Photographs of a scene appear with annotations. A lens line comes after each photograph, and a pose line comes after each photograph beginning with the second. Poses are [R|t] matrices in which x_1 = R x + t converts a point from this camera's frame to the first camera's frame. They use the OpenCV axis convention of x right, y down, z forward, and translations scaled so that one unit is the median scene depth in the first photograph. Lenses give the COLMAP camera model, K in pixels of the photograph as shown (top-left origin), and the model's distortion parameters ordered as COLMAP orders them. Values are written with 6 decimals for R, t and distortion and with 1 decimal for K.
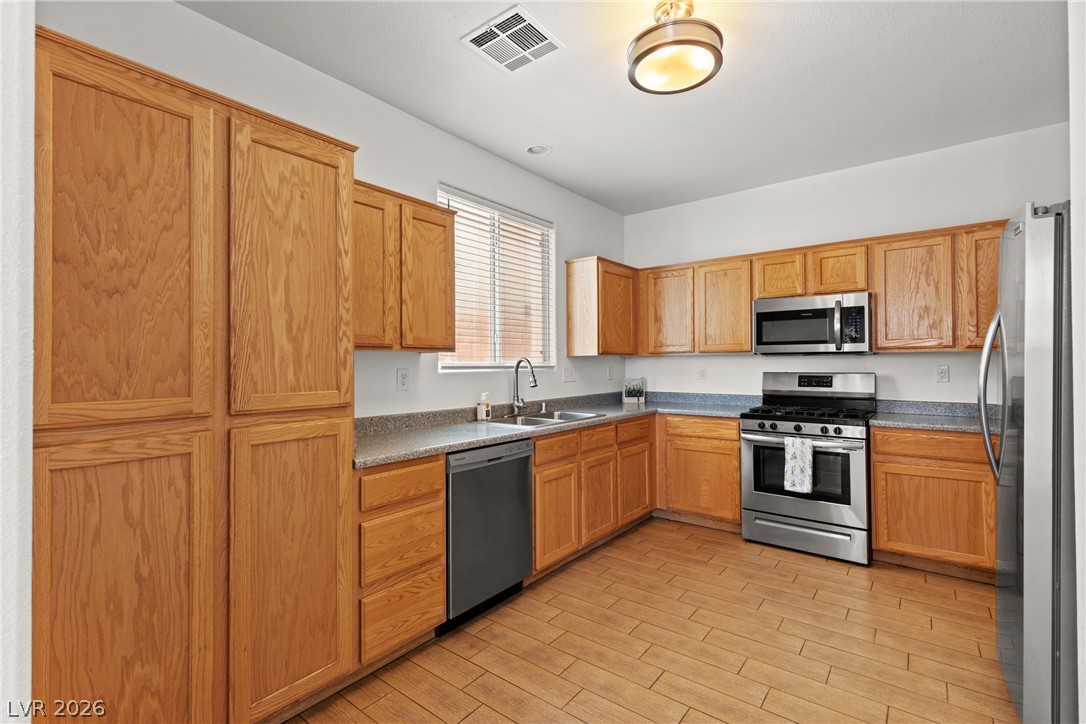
lens RADIAL K [[489.0, 0, 548.0], [0, 489.0, 371.6], [0, 0, 1]] dist [0.002237, -0.000011]
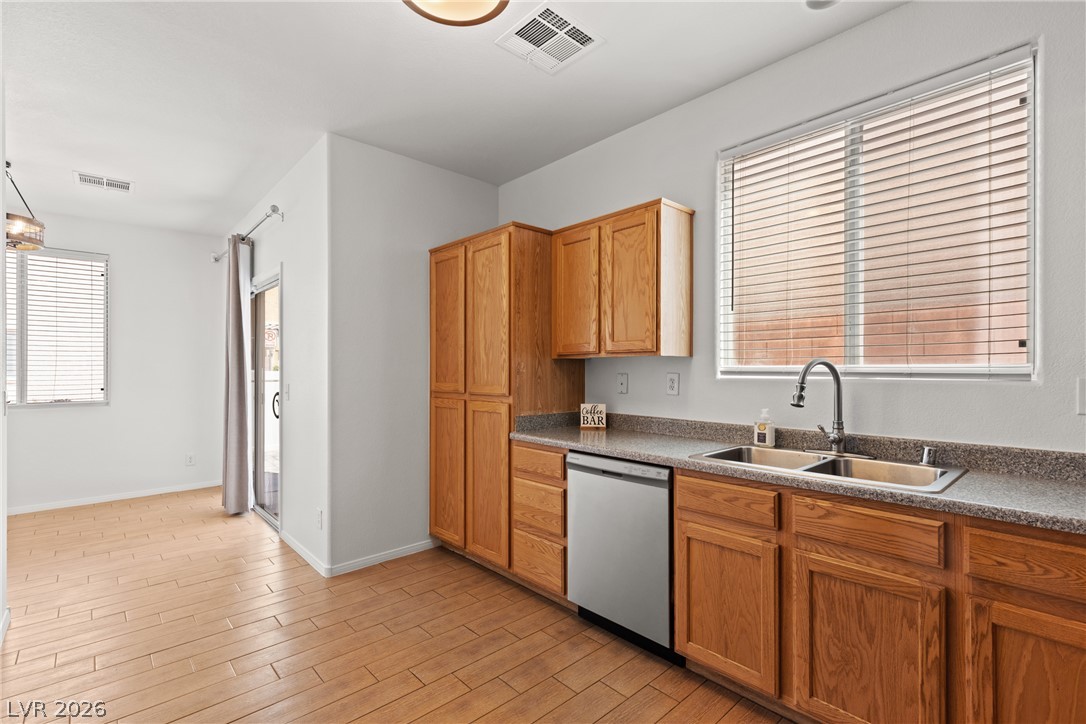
lens RADIAL K [[492.4, 0, 547.2], [0, 492.4, 381.8], [0, 0, 1]] dist [0.008529, -0.000156]
pose [[-0.163706, 0.031390, -0.986010, 0.612399], [-0.013018, 0.999338, 0.033975, -0.015880], [0.986423, 0.018398, -0.163189, 0.774618]]
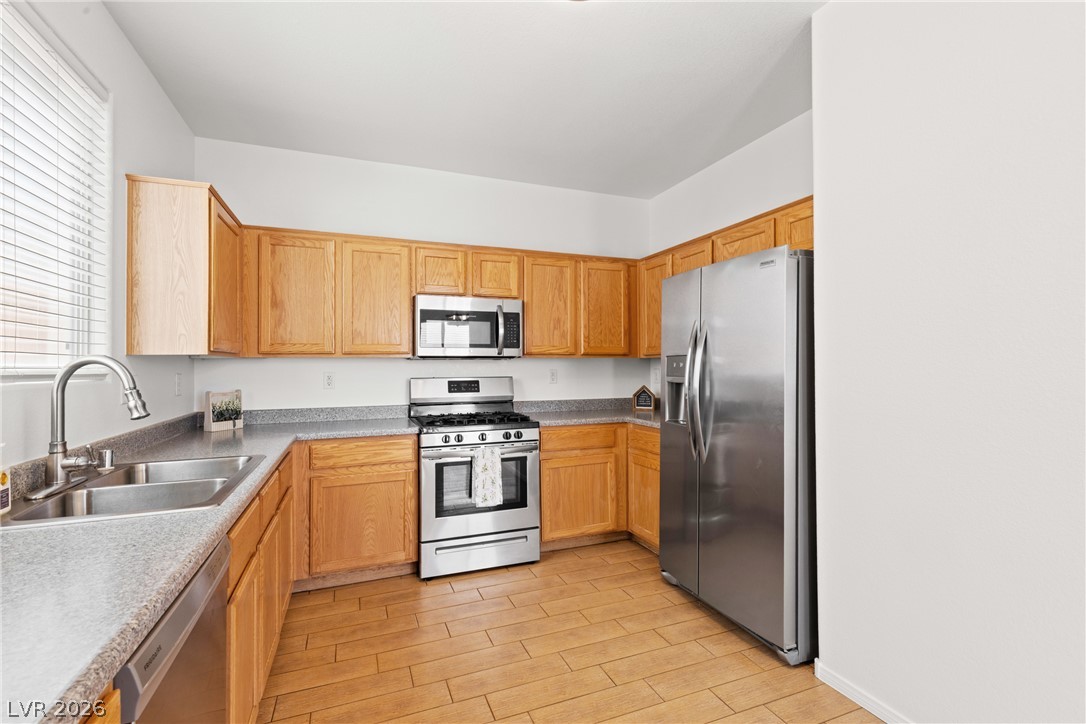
lens RADIAL K [[490.9, 0, 547.7], [0, 490.9, 365.1], [0, 0, 1]] dist [0.010574, -0.000671]
pose [[0.512680, 0.003773, 0.858572, -0.231335], [0.017788, 0.999729, -0.015015, -0.005448], [-0.858396, 0.022970, 0.512474, 0.419540]]
